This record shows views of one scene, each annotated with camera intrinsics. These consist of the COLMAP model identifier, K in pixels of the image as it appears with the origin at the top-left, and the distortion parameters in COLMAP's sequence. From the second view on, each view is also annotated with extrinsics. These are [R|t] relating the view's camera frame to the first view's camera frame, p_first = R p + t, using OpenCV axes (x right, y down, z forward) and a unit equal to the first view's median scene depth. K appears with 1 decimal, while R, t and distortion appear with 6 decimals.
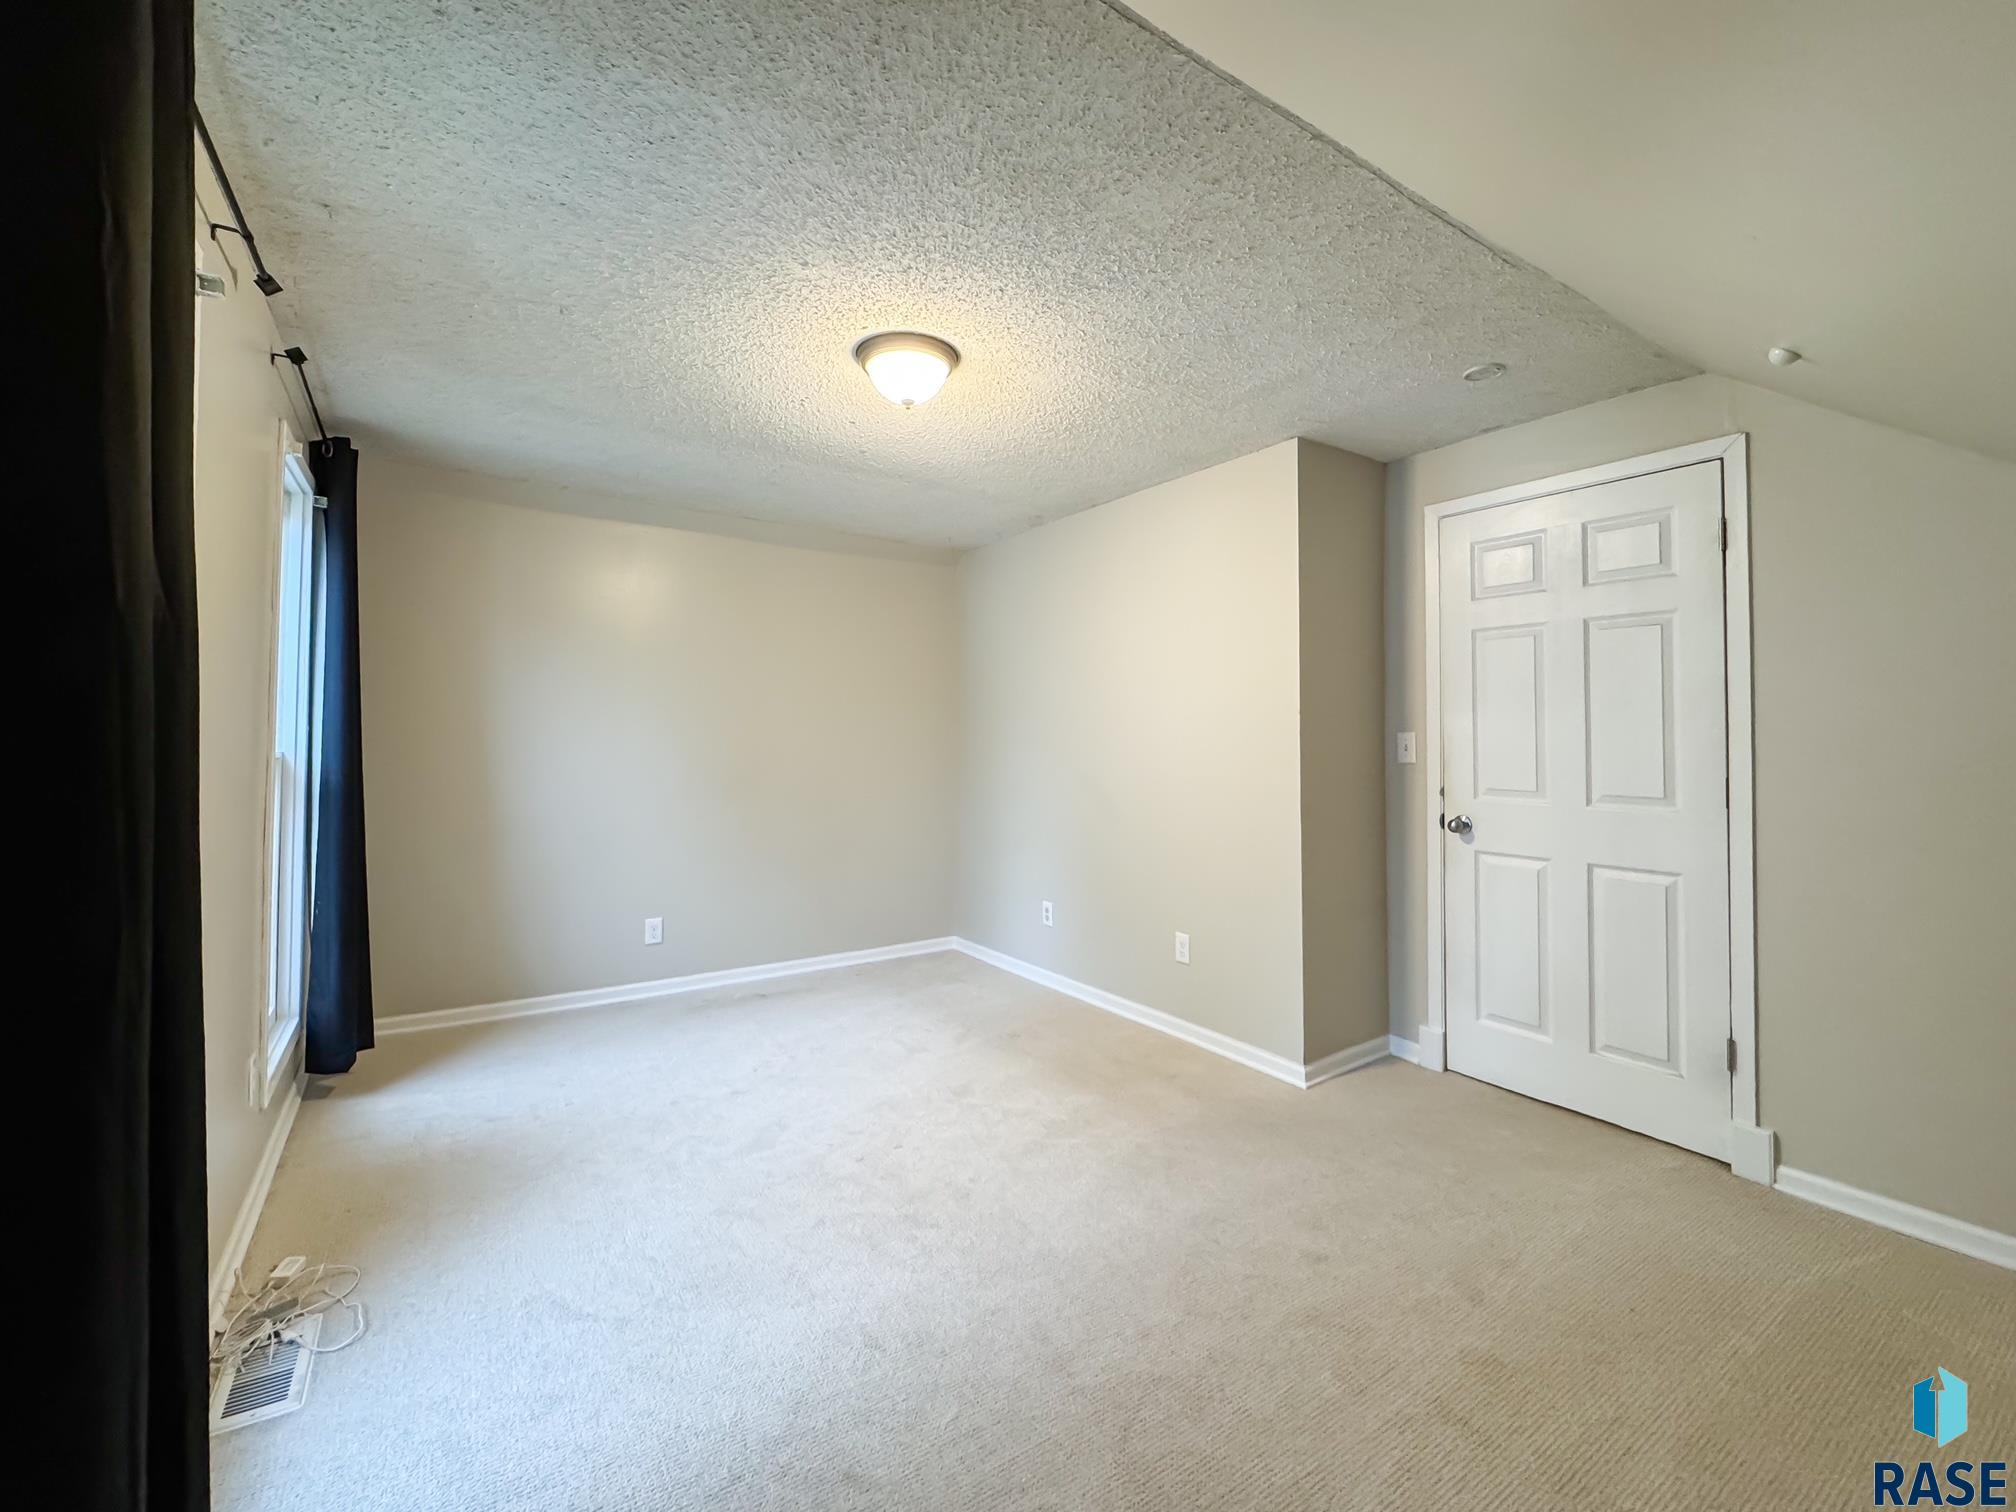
lens RADIAL K [[829.5, 0, 1002.3], [0, 829.5, 722.3], [0, 0, 1]] dist [0.001375, 0.000110]
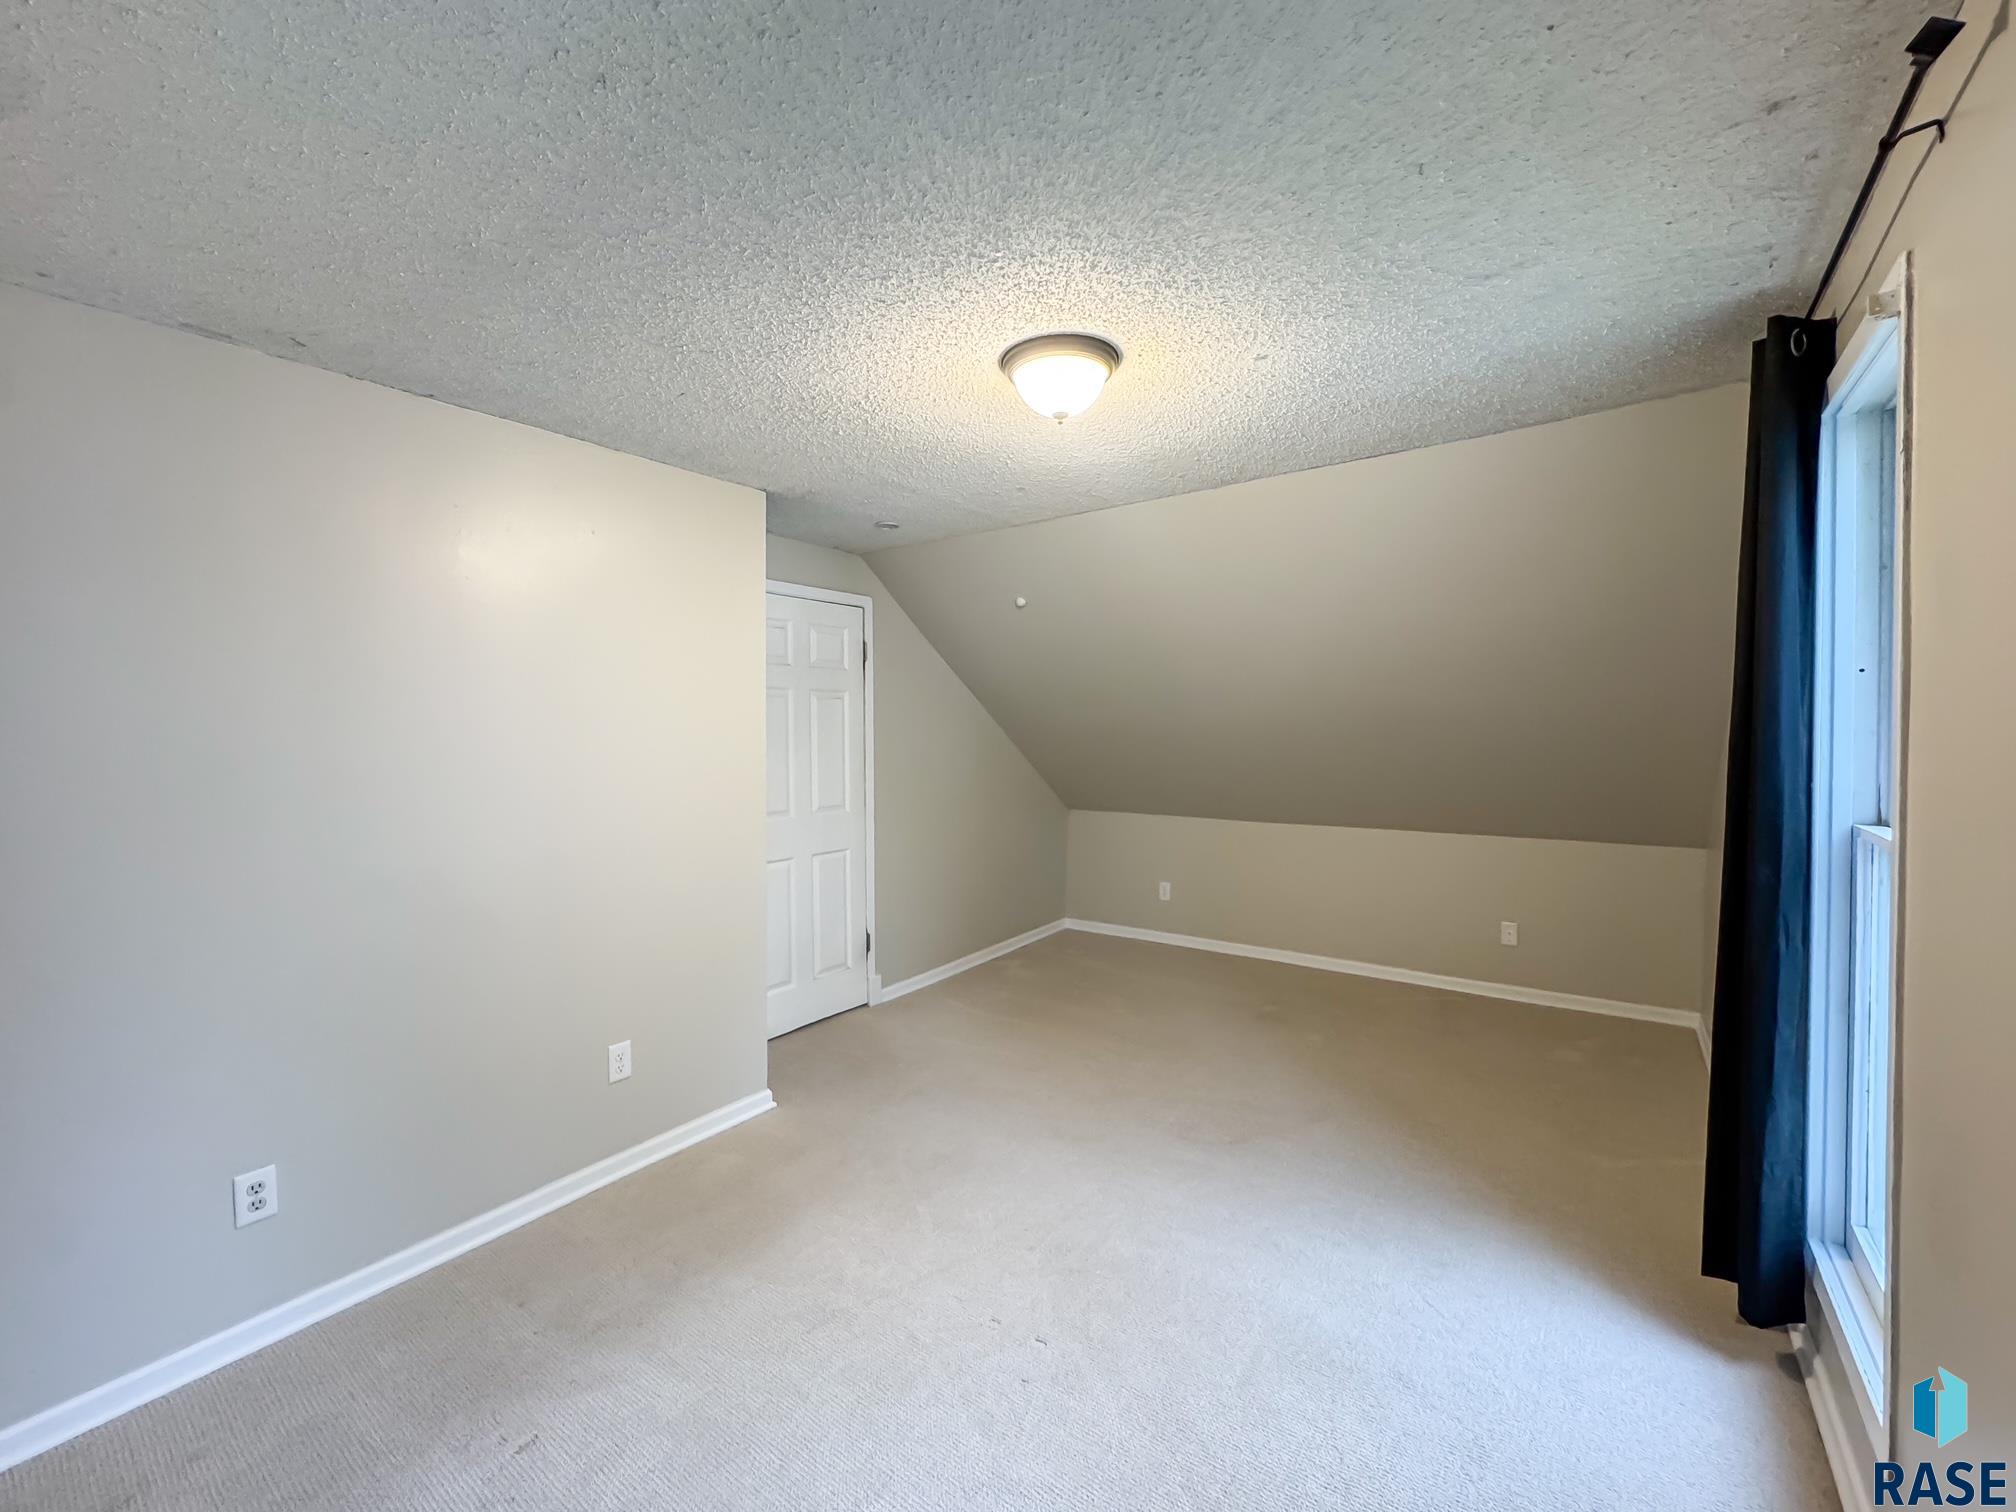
lens RADIAL K [[852.9, 0, 1008.0], [0, 852.9, 756.0], [0, 0, 1]] dist [-0.000179, -0.000089]
pose [[-0.371696, -0.017810, 0.928184, -0.767230], [-0.003377, 0.999835, 0.017833, -0.029847], [-0.928349, 0.003494, -0.371694, 1.144219]]
